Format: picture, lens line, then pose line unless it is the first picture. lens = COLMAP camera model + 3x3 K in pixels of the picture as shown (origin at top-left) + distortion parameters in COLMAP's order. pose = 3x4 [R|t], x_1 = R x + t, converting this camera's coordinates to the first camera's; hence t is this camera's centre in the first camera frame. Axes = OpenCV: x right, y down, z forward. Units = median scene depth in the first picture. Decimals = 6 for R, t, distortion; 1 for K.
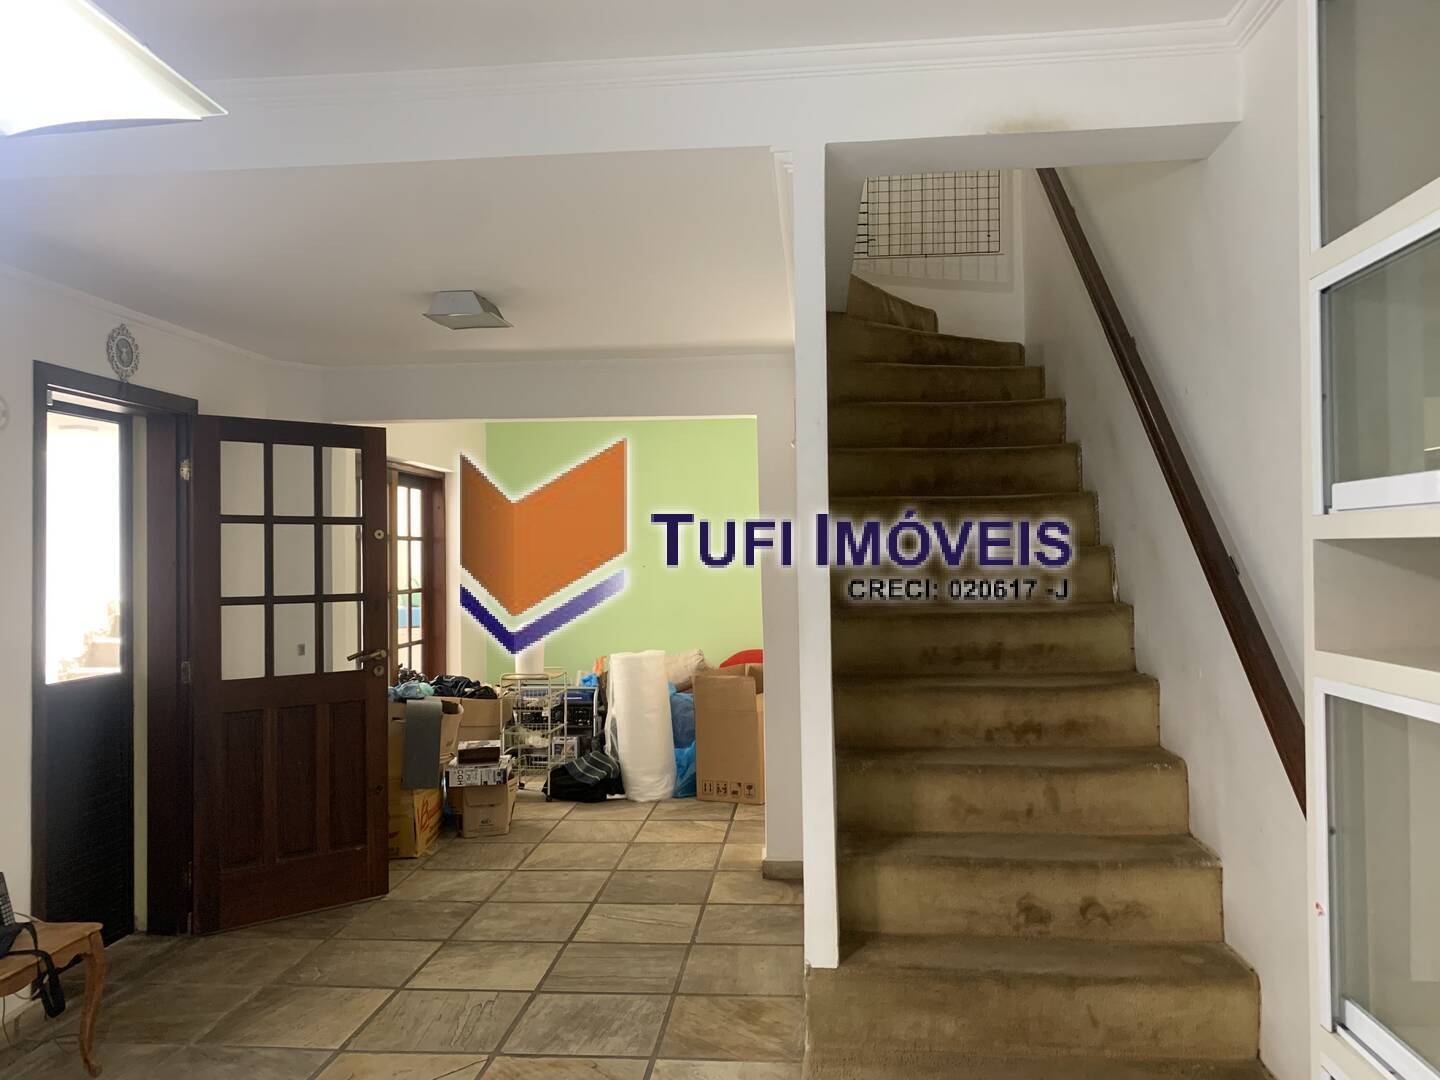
lens RADIAL K [[1100.7, 0, 719.3], [0, 1100.7, 543.6], [0, 0, 1]] dist [0.006938, -0.004197]
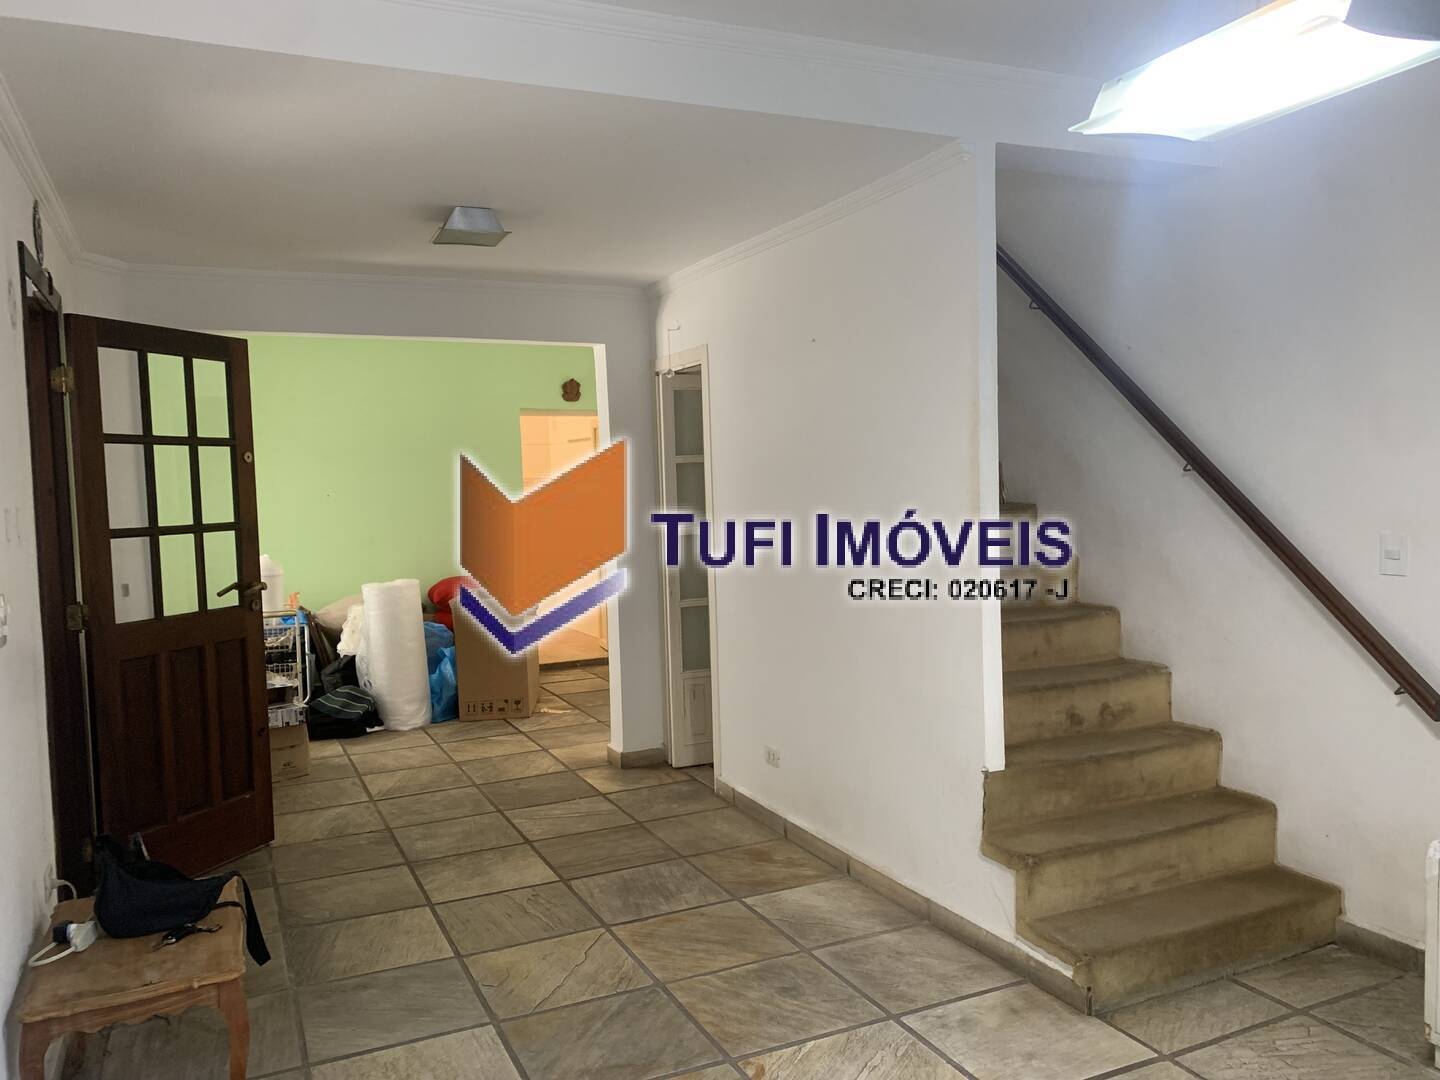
lens RADIAL K [[1100.7, 0, 679.0], [0, 1100.7, 572.9], [0, 0, 1]] dist [0.006938, -0.004197]
pose [[0.869037, -0.052010, 0.492006, -0.478193], [0.011864, 0.996364, 0.084369, 0.014814], [-0.494605, -0.067482, 0.866494, 0.026197]]
